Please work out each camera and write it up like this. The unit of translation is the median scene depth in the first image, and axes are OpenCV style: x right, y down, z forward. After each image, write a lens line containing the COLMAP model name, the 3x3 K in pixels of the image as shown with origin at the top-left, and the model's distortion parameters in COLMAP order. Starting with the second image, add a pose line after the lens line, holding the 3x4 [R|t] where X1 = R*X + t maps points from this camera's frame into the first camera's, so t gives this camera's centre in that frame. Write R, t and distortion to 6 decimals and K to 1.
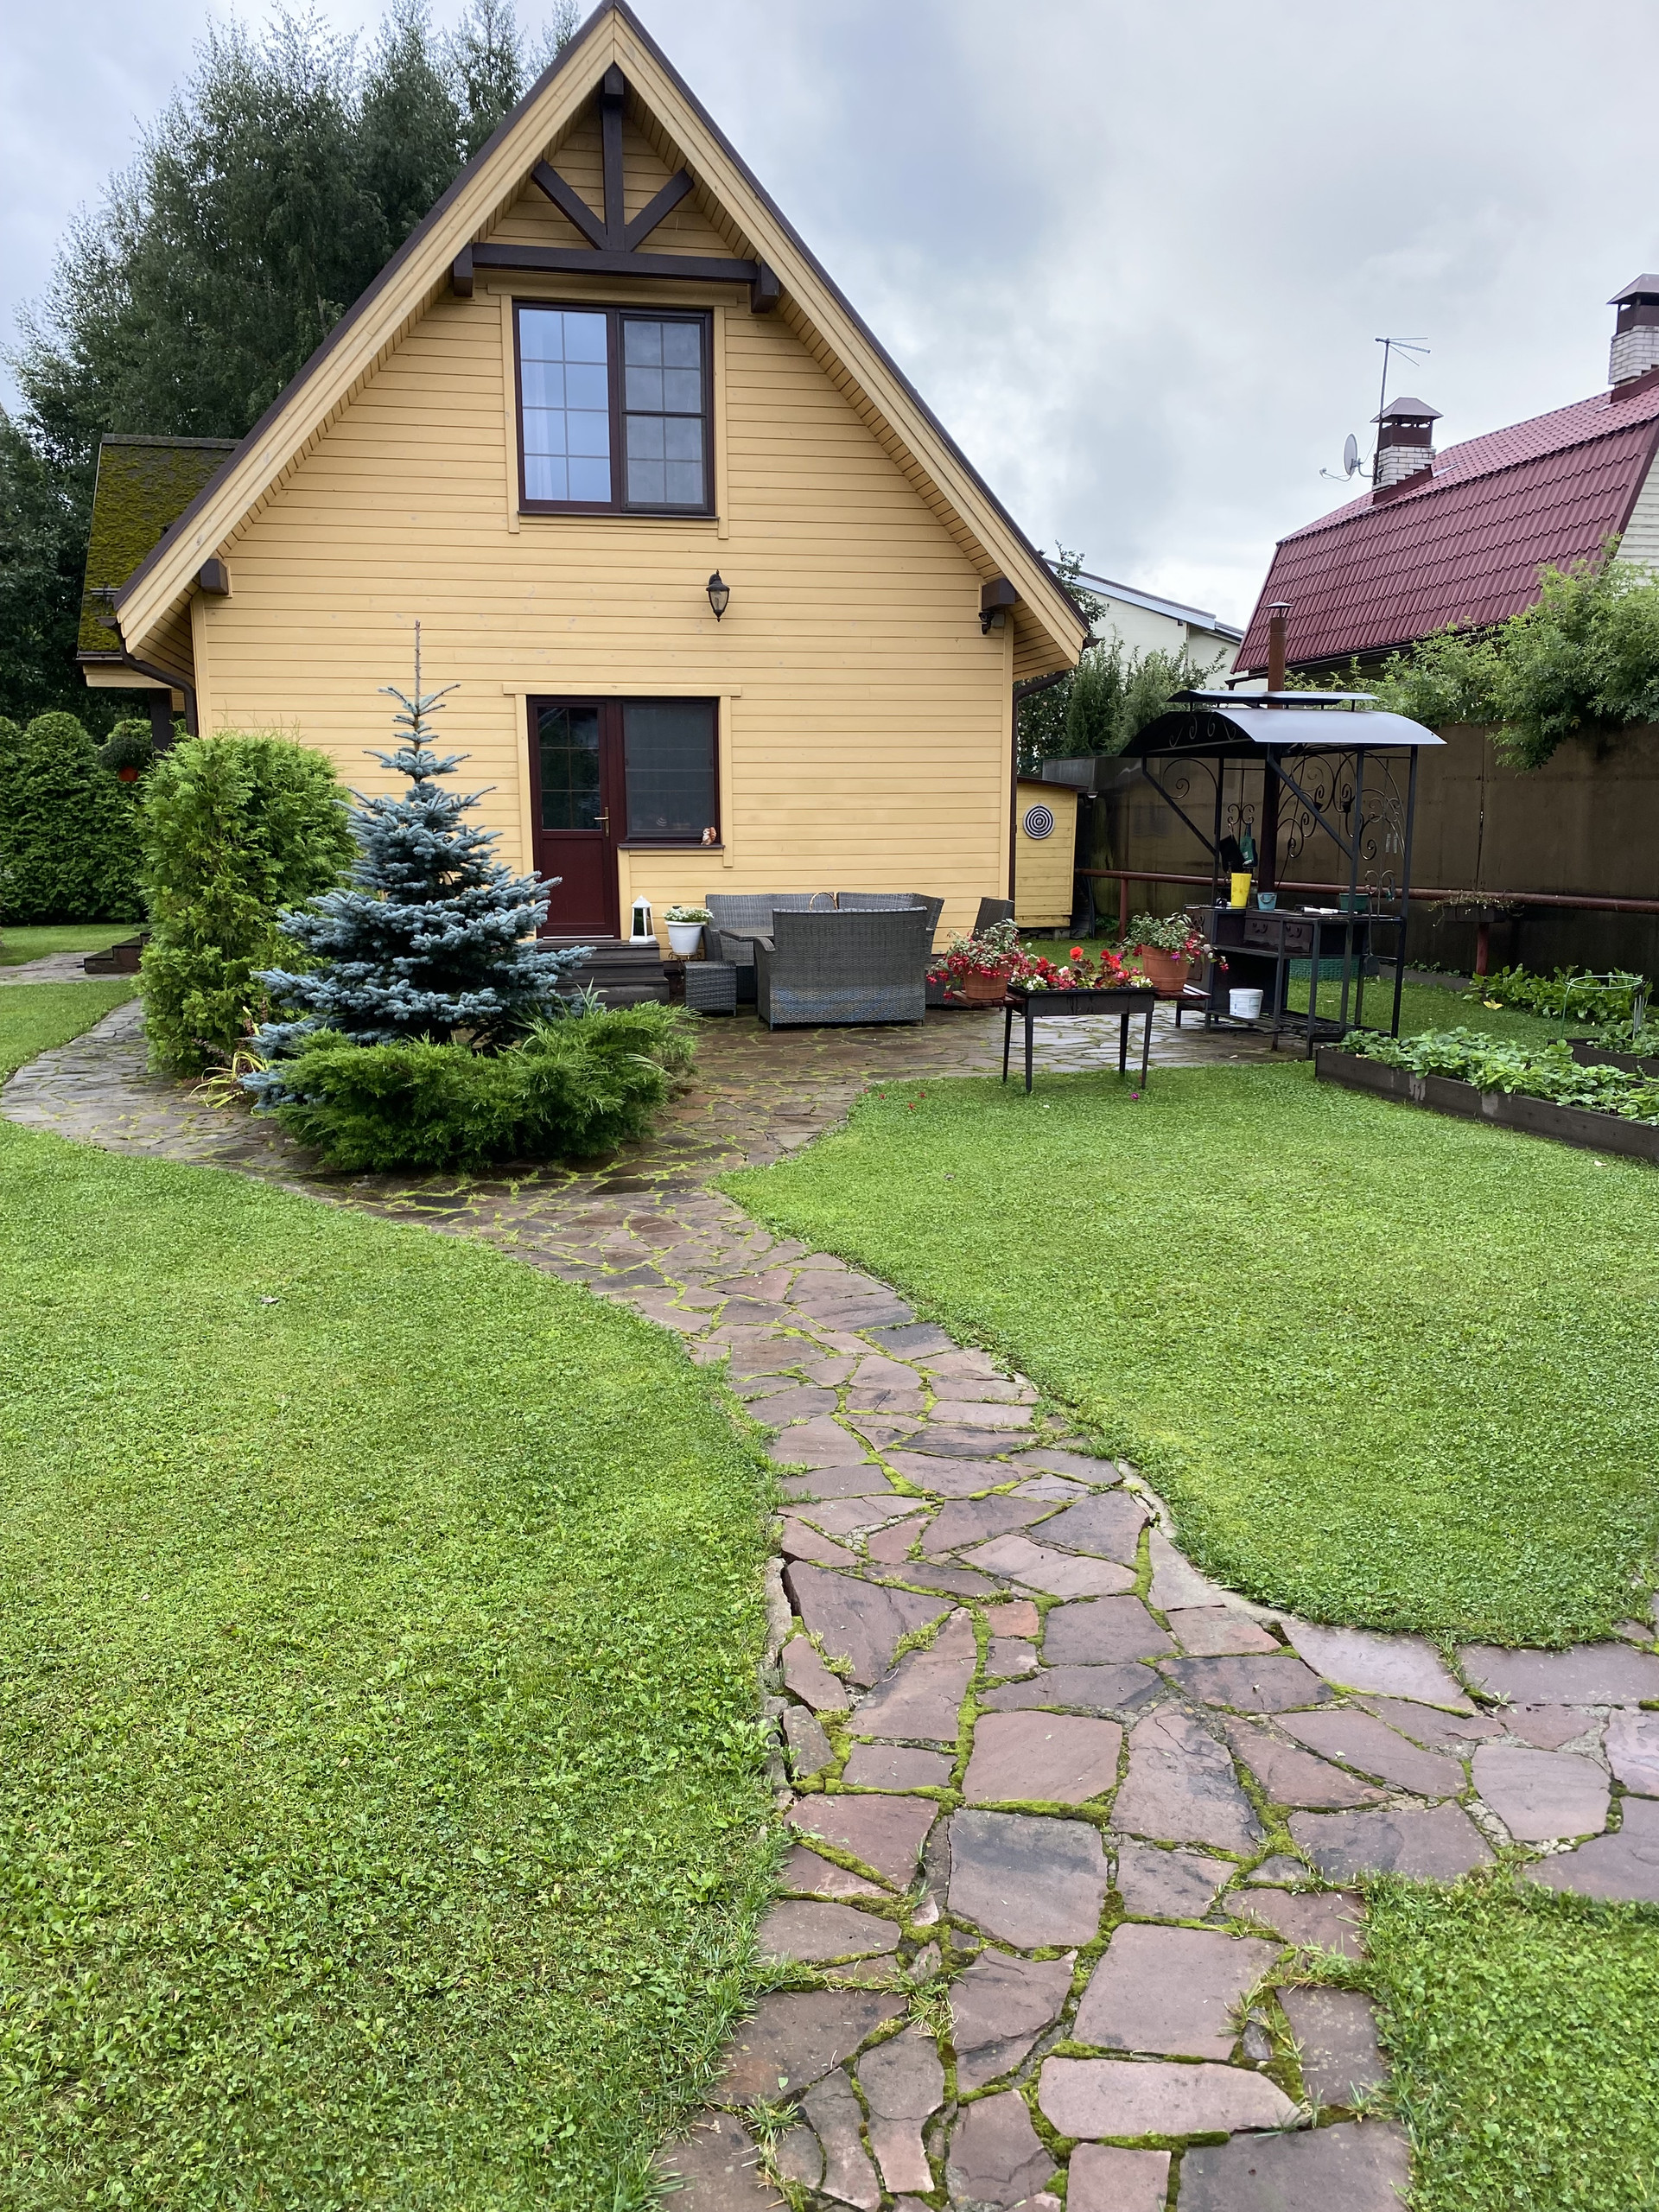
lens RADIAL K [[1694.1, 0, 826.9], [0, 1694.1, 1105.4], [0, 0, 1]] dist [0.039203, -0.047813]
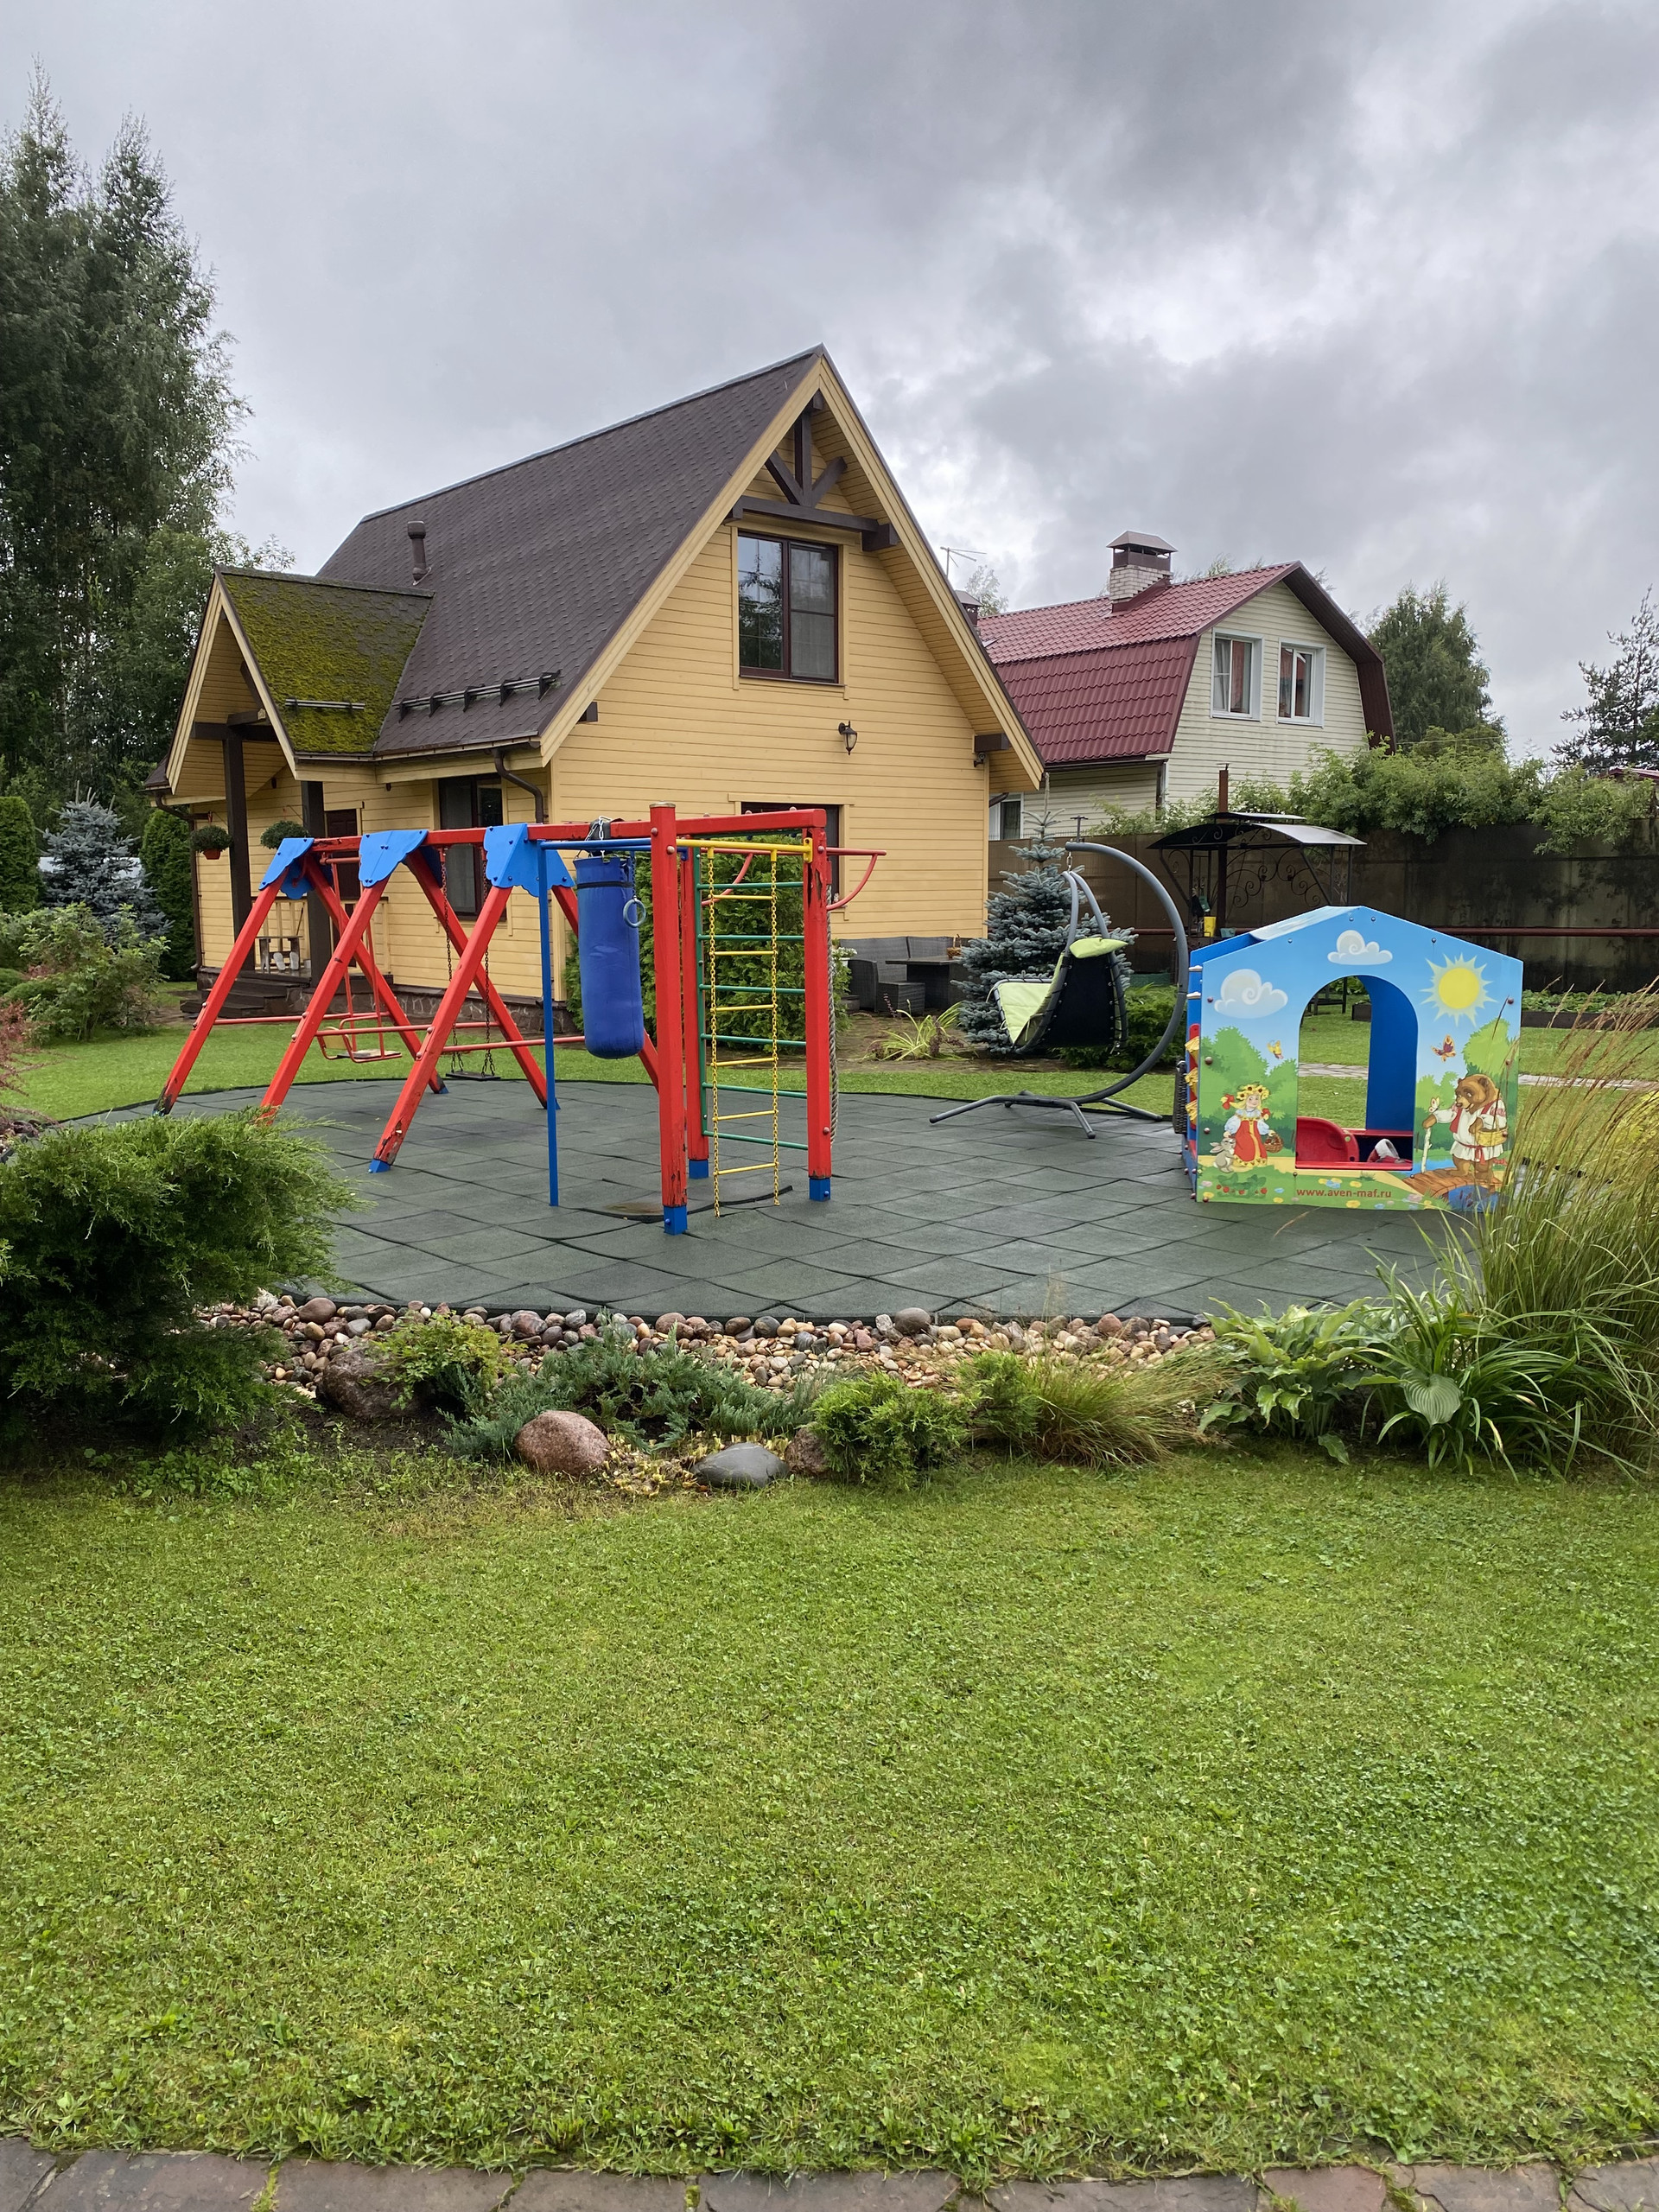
lens RADIAL K [[1694.1, 0, 817.9], [0, 1694.1, 1112.6], [0, 0, 1]] dist [0.039203, -0.047813]
pose [[0.871142, -0.070021, 0.486013, -0.821657], [0.088412, 0.995971, -0.014981, 0.043328], [-0.483006, 0.056020, 0.873823, -0.251902]]
